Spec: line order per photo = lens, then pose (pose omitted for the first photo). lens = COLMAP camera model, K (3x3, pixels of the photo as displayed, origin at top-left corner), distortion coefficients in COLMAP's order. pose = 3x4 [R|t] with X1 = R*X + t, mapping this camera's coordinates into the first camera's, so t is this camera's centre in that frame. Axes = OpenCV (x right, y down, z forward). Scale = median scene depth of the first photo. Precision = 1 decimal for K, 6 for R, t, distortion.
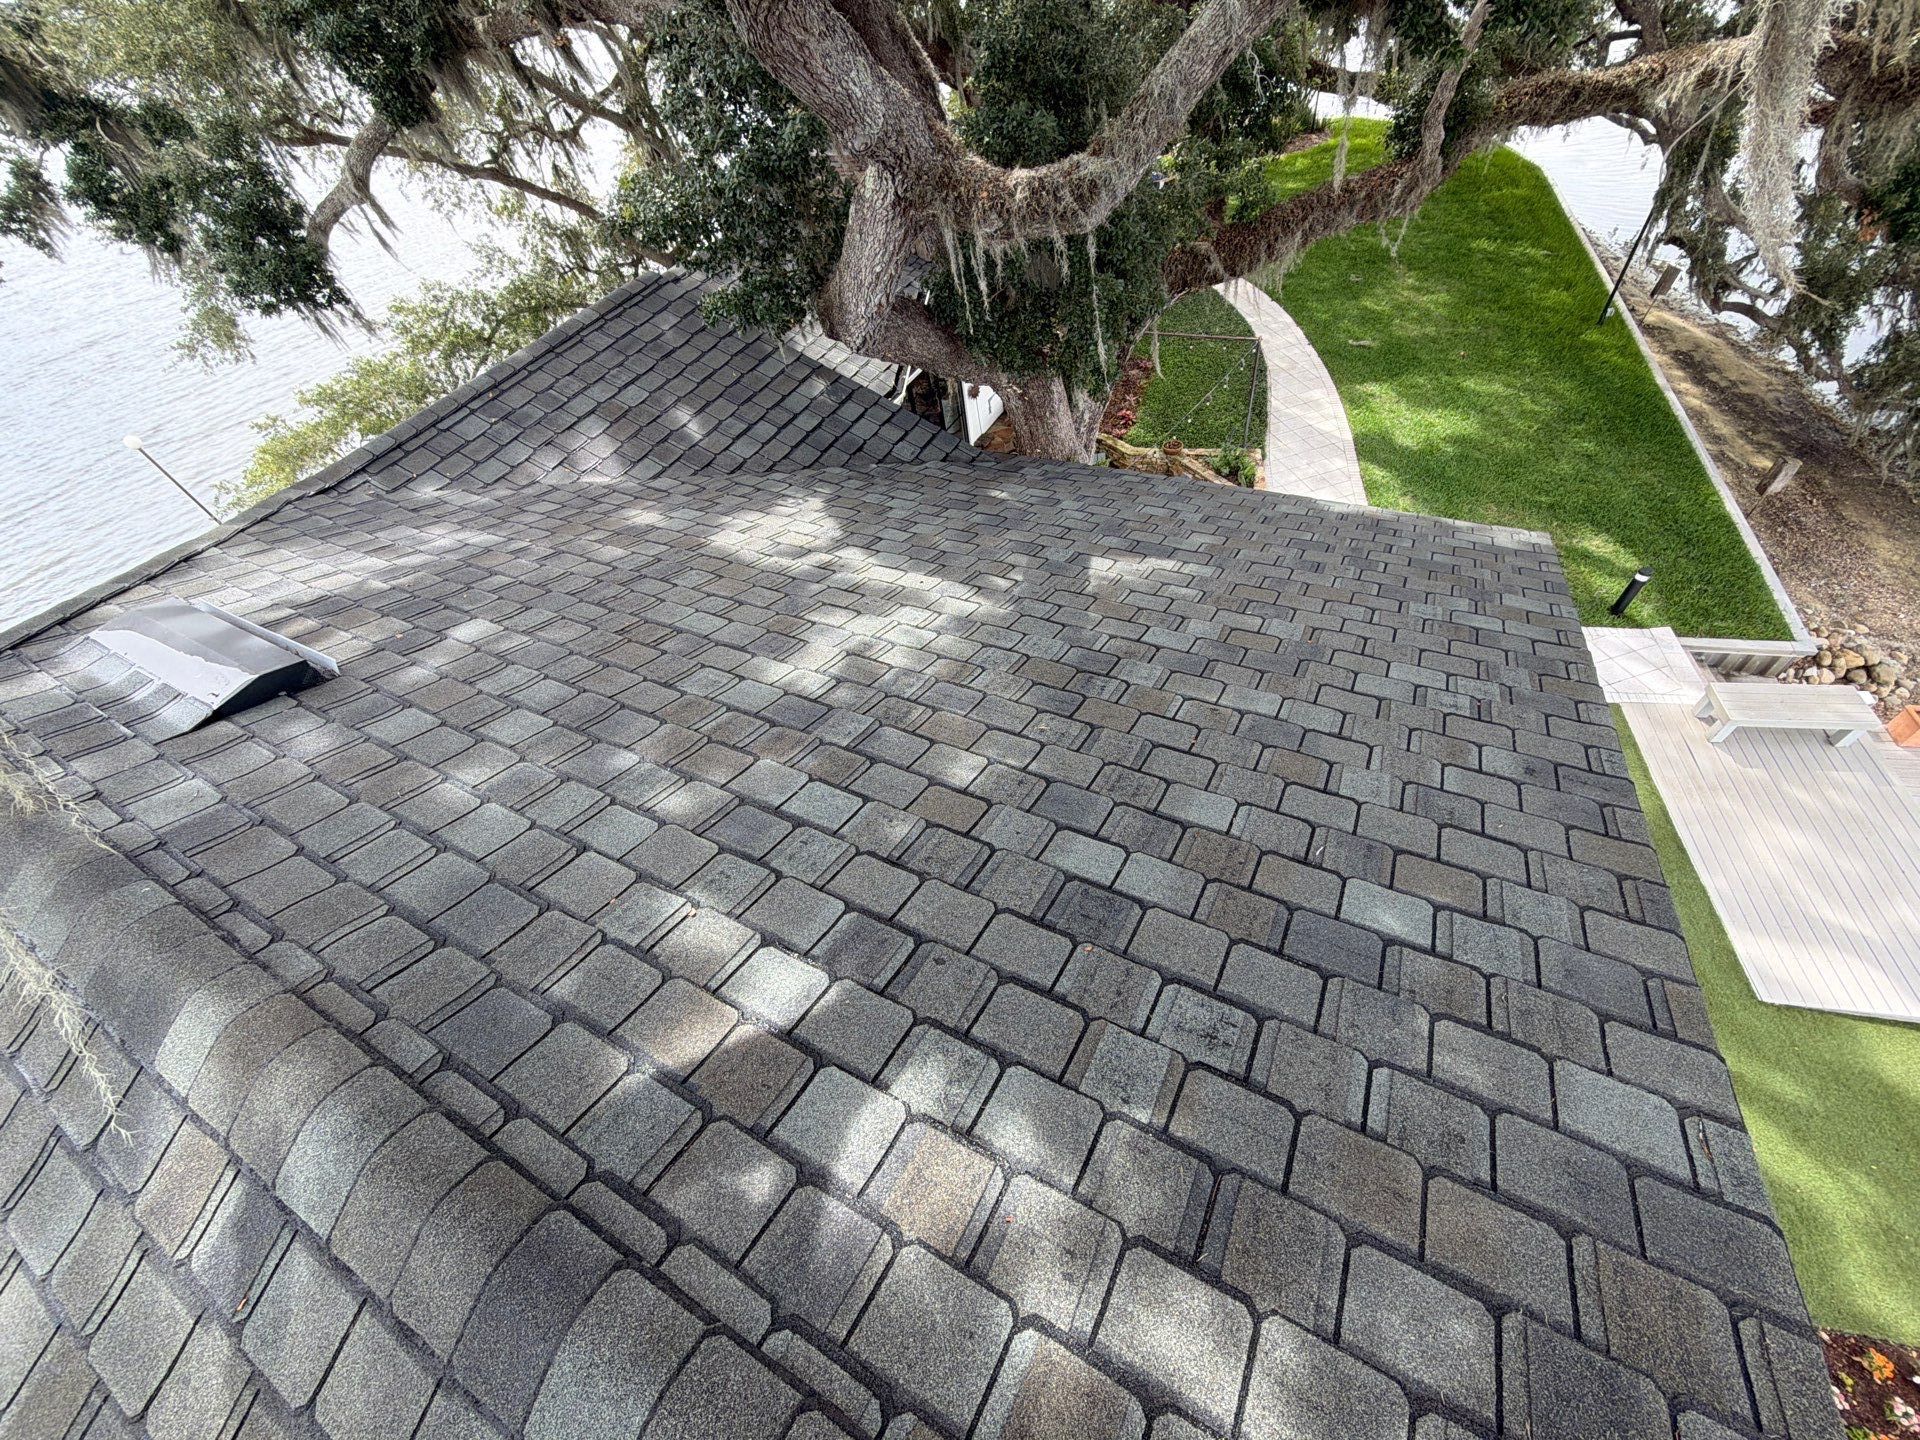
lens RADIAL K [[763.2, 0, 955.0], [0, 763.2, 723.5], [0, 0, 1]] dist [0.002351, -0.000602]
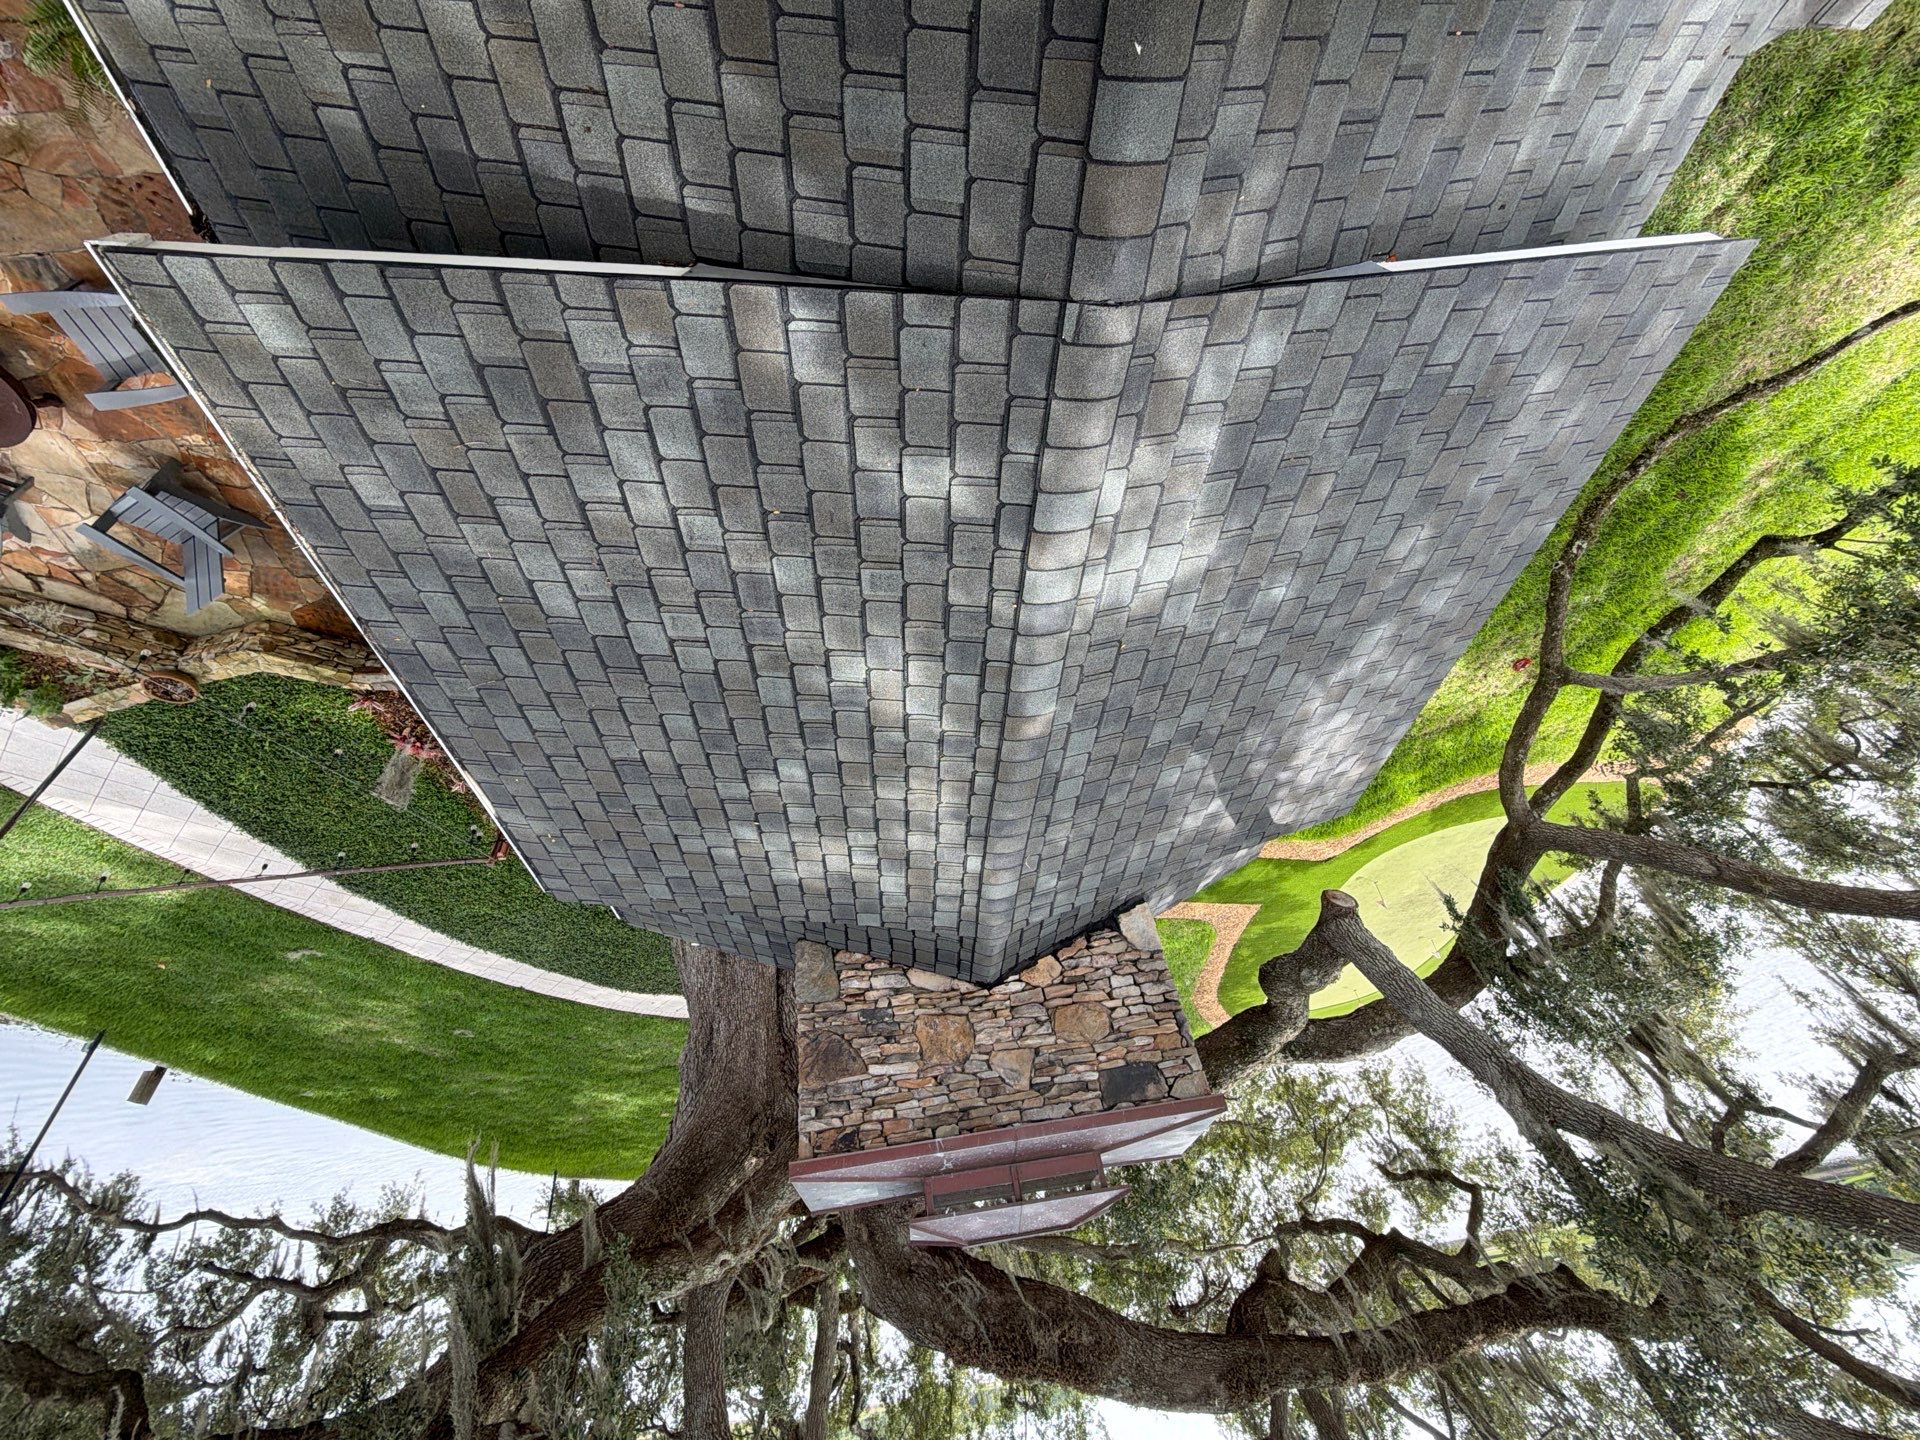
lens RADIAL K [[763.2, 0, 956.6], [0, 763.2, 721.3], [0, 0, 1]] dist [0.002351, -0.000602]
pose [[-0.902429, 0.284526, 0.323523, -0.335212], [-0.340529, -0.931059, -0.131035, -0.529902], [0.263936, -0.228418, 0.937103, 0.744057]]
